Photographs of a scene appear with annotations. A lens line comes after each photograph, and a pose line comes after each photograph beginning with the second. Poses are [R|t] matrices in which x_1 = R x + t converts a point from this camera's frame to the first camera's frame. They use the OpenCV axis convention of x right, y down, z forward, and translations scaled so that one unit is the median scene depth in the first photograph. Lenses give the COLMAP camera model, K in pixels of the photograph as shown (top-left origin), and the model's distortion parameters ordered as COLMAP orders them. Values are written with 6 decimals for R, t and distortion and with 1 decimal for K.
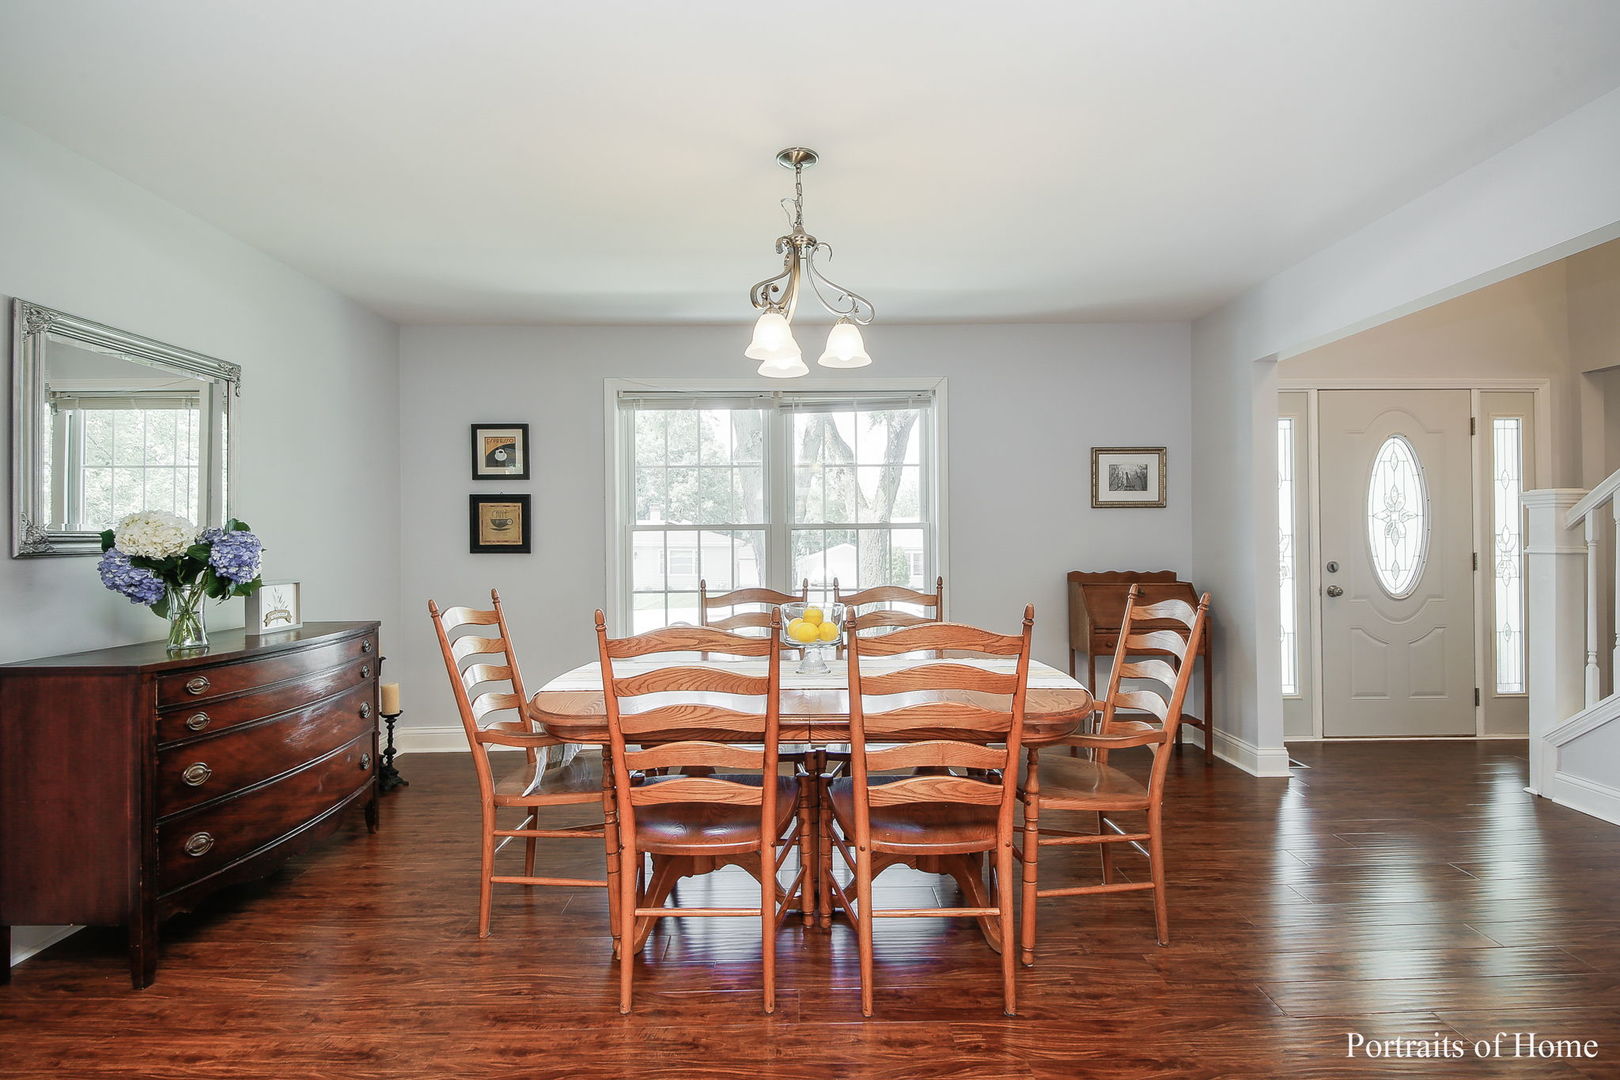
lens RADIAL K [[785.6, 0, 809.9], [0, 785.6, 534.2], [0, 0, 1]] dist [0.001089, -0.000318]
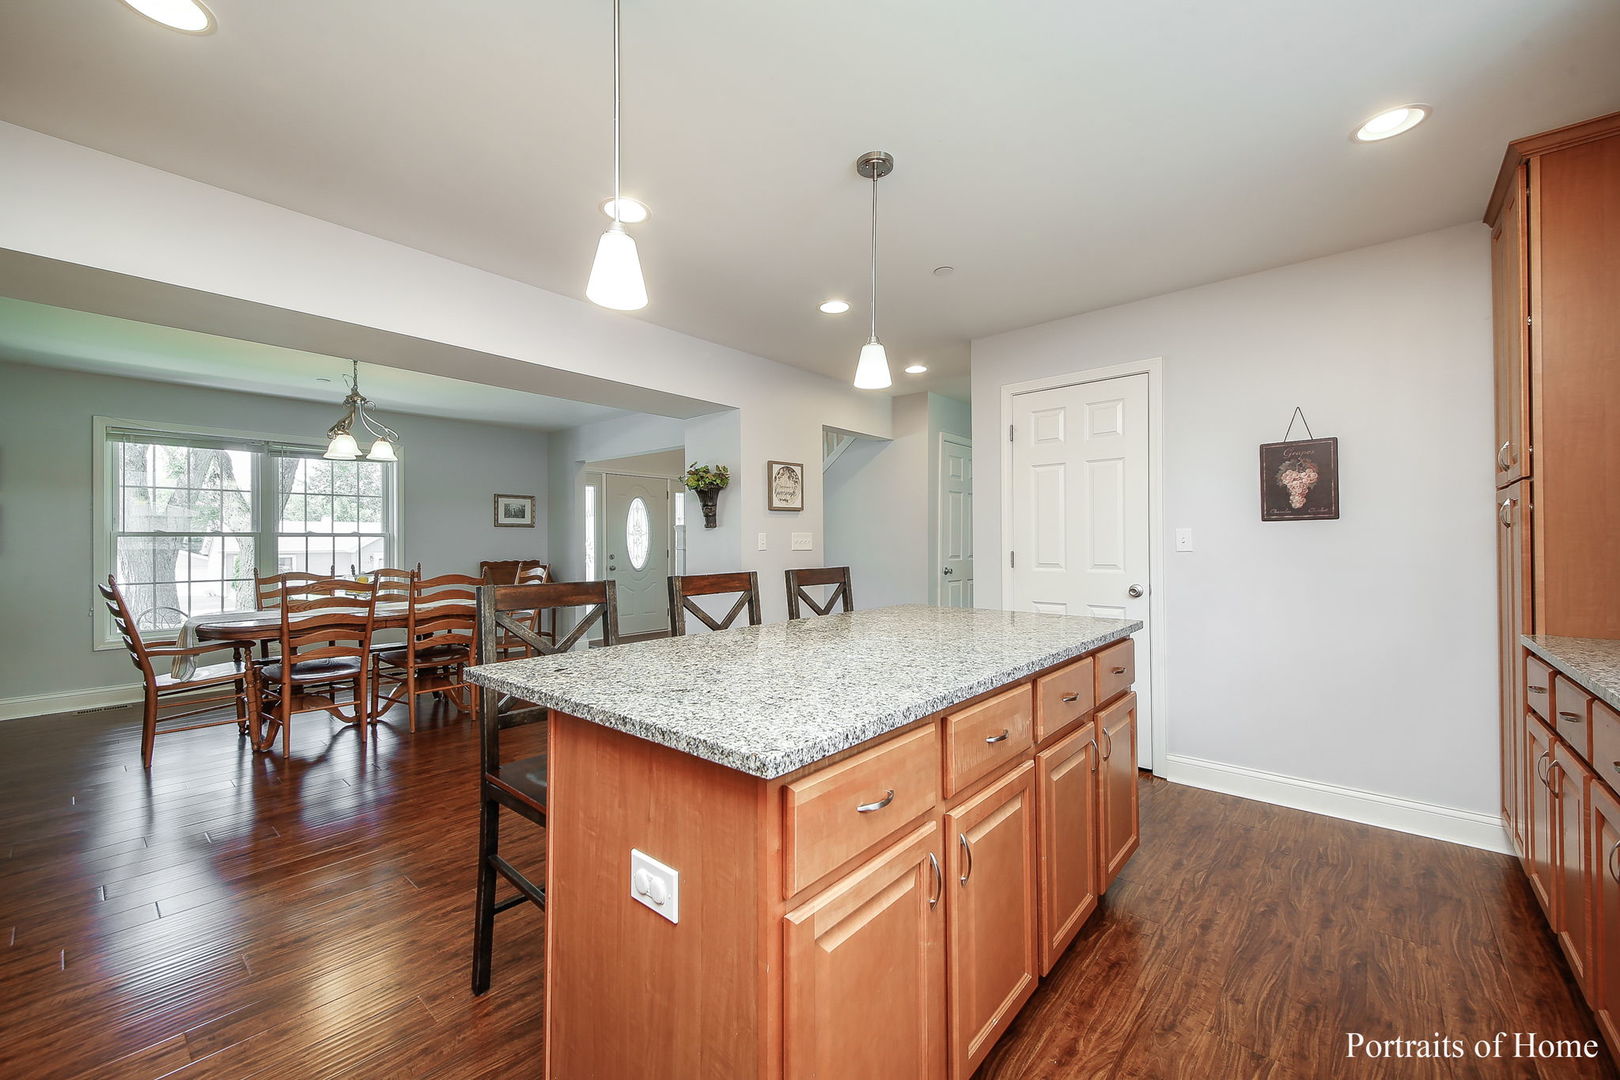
lens RADIAL K [[625.1, 0, 804.9], [0, 625.1, 543.3], [0, 0, 1]] dist [0.003956, 0.000251]
pose [[0.674077, 0.001910, 0.738659, -0.237999], [-0.006230, 0.999976, 0.003099, -0.003766], [-0.738635, -0.006691, 0.674073, -0.534747]]
